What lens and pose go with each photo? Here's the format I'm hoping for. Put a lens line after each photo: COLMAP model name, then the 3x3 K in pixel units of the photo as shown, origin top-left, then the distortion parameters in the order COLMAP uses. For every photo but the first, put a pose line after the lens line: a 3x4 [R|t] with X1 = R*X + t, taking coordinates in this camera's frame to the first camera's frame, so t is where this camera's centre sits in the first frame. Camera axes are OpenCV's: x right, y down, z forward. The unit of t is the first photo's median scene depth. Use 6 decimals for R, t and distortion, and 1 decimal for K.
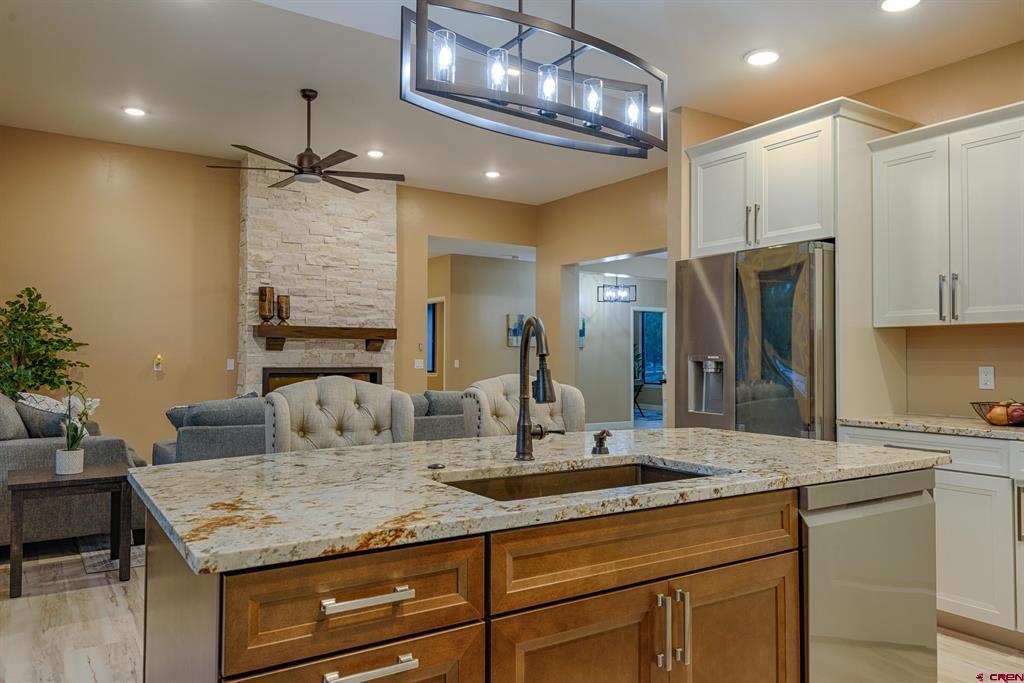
lens RADIAL K [[713.2, 0, 512.0], [0, 713.2, 341.5], [0, 0, 1]] dist [0.000338, -0.000729]
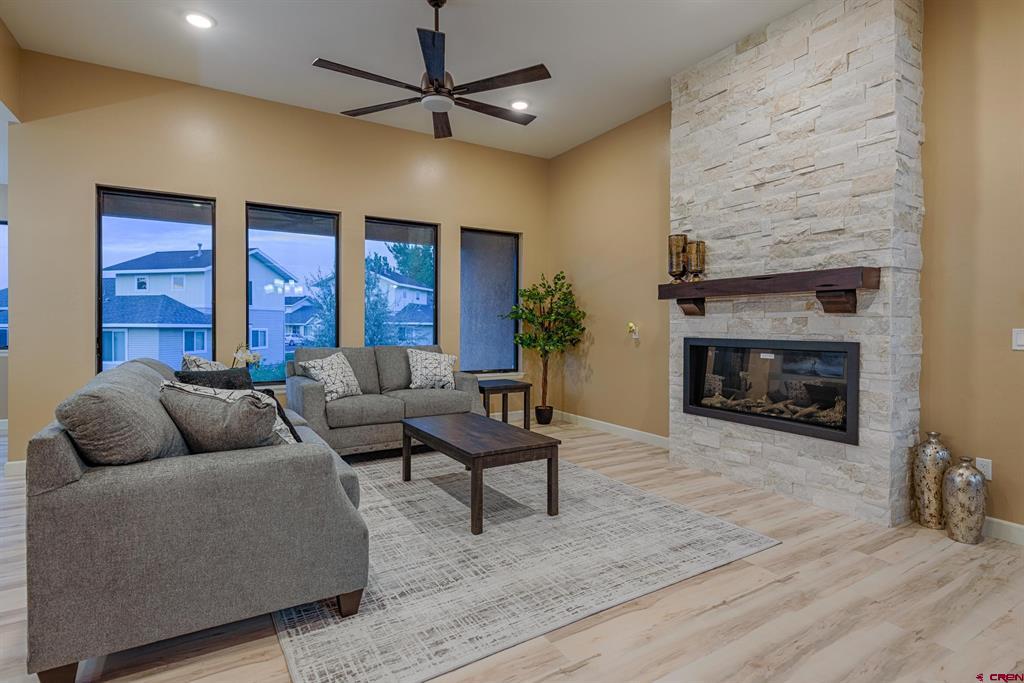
lens RADIAL K [[503.6, 0, 512.0], [0, 503.6, 341.5], [0, 0, 1]] dist [-0.002094, -0.000327]
pose [[-0.040823, 0.023087, -0.998900, 0.211897], [0.014869, 0.999636, 0.022496, 0.024382], [0.999056, -0.013934, -0.041152, 0.794561]]
